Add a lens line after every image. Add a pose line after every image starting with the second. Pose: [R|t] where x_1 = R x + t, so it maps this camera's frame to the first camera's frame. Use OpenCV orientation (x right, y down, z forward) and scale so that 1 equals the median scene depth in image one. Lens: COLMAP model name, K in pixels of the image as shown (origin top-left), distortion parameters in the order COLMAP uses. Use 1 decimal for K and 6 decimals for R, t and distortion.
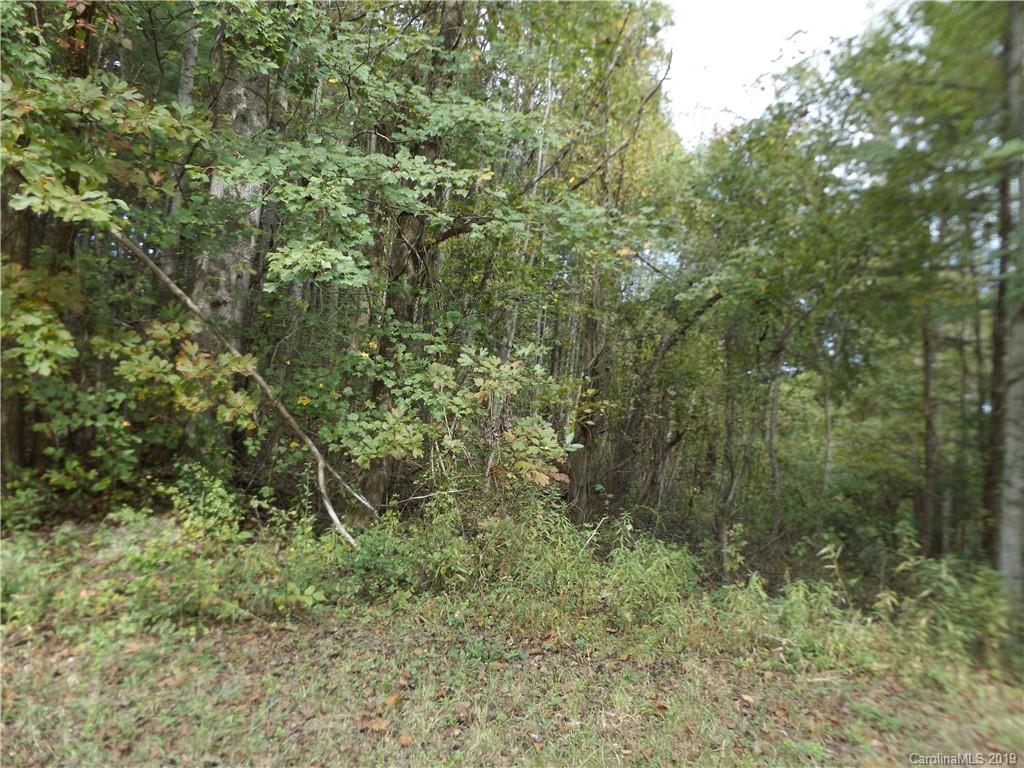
lens RADIAL K [[761.7, 0, 510.9], [0, 761.7, 383.4], [0, 0, 1]] dist [-0.003398, -0.001804]
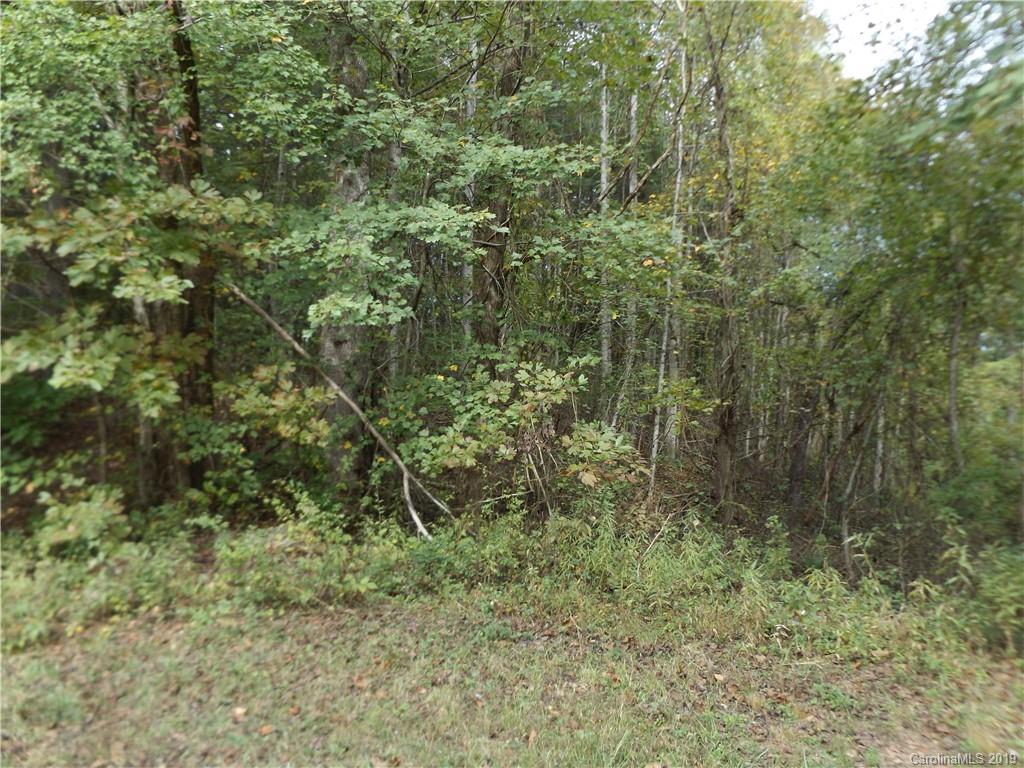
lens RADIAL K [[761.7, 0, 513.8], [0, 761.7, 384.5], [0, 0, 1]] dist [-0.003398, -0.001804]
pose [[0.958644, -0.077031, -0.273984, 0.268492], [0.074652, 0.997026, -0.019114, 0.003364], [0.274642, -0.002130, 0.961544, -0.077182]]
